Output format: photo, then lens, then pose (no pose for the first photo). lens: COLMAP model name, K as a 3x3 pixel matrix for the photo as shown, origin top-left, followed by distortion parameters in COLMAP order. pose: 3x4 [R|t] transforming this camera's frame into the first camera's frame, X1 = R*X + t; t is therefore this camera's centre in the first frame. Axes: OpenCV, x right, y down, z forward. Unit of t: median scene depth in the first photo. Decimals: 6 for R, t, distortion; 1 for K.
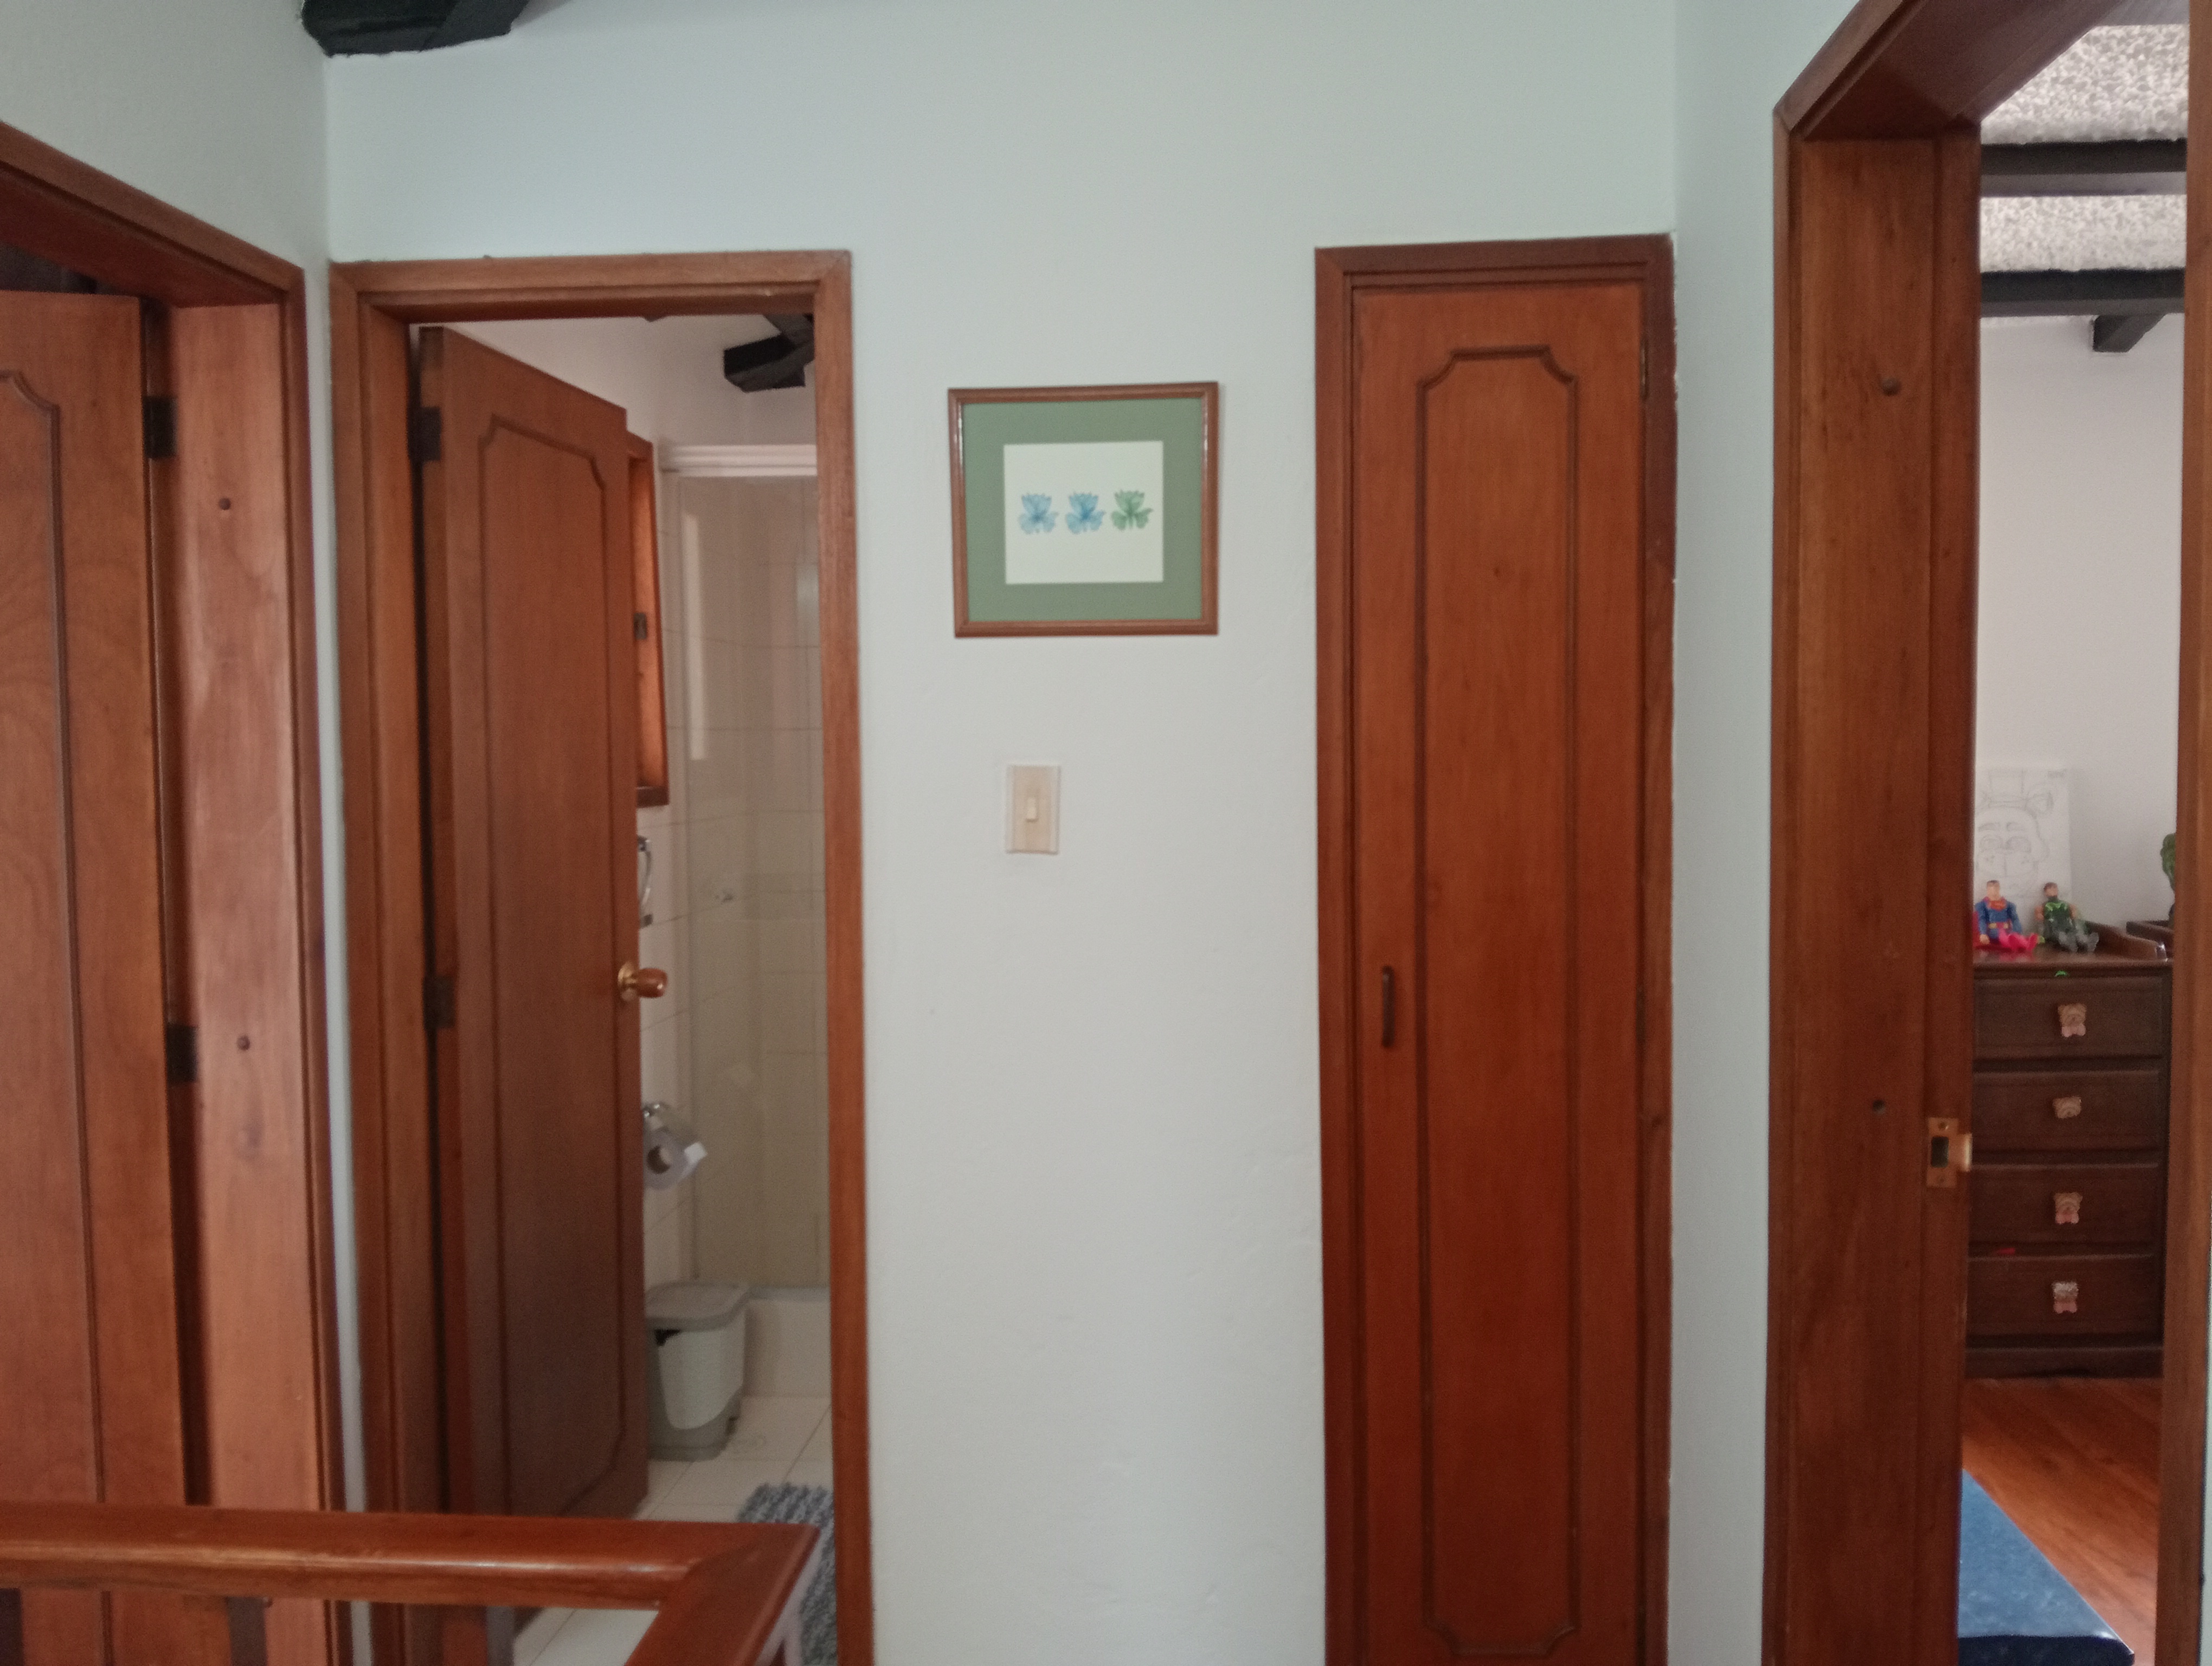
lens RADIAL K [[1827.7, 0, 1106.9], [0, 1827.7, 828.8], [0, 0, 1]] dist [-0.010663, -0.022046]
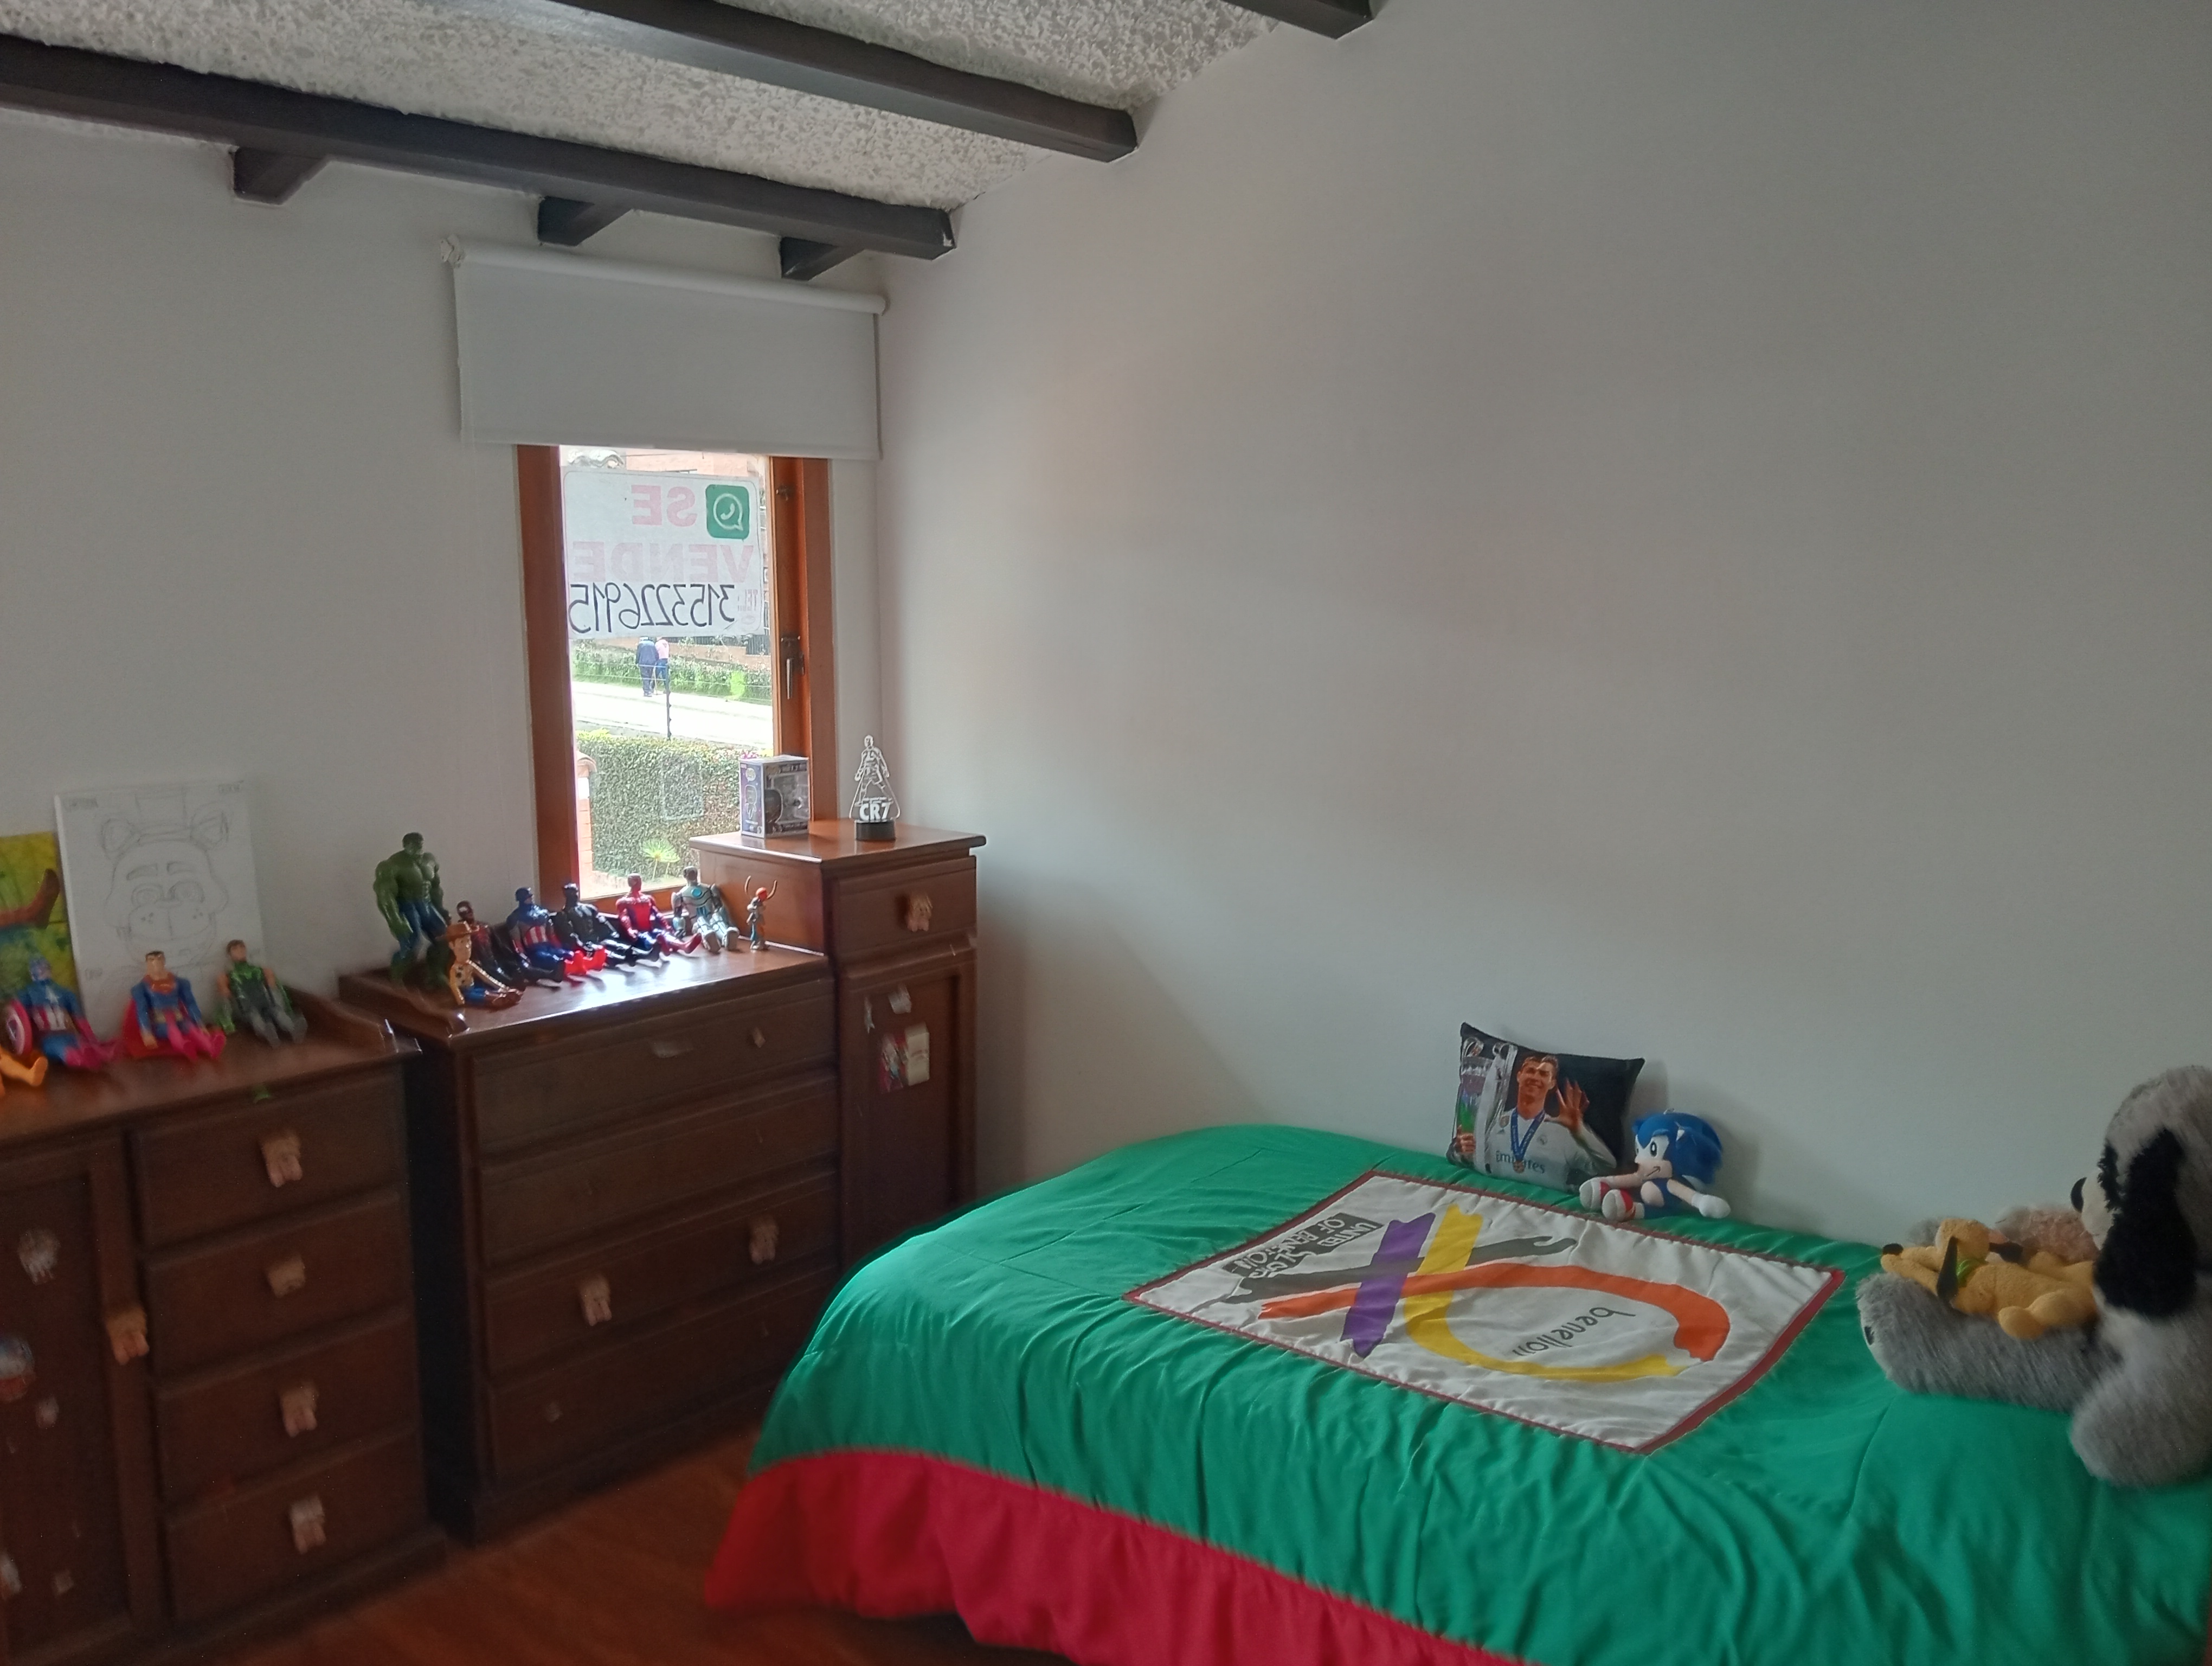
lens RADIAL K [[1827.7, 0, 1103.7], [0, 1827.7, 832.7], [0, 0, 1]] dist [-0.010663, -0.022046]
pose [[0.600680, -0.107362, 0.792248, 0.160676], [0.033185, 0.993436, 0.109465, -0.083412], [-0.798800, -0.039463, 0.600300, 0.297557]]
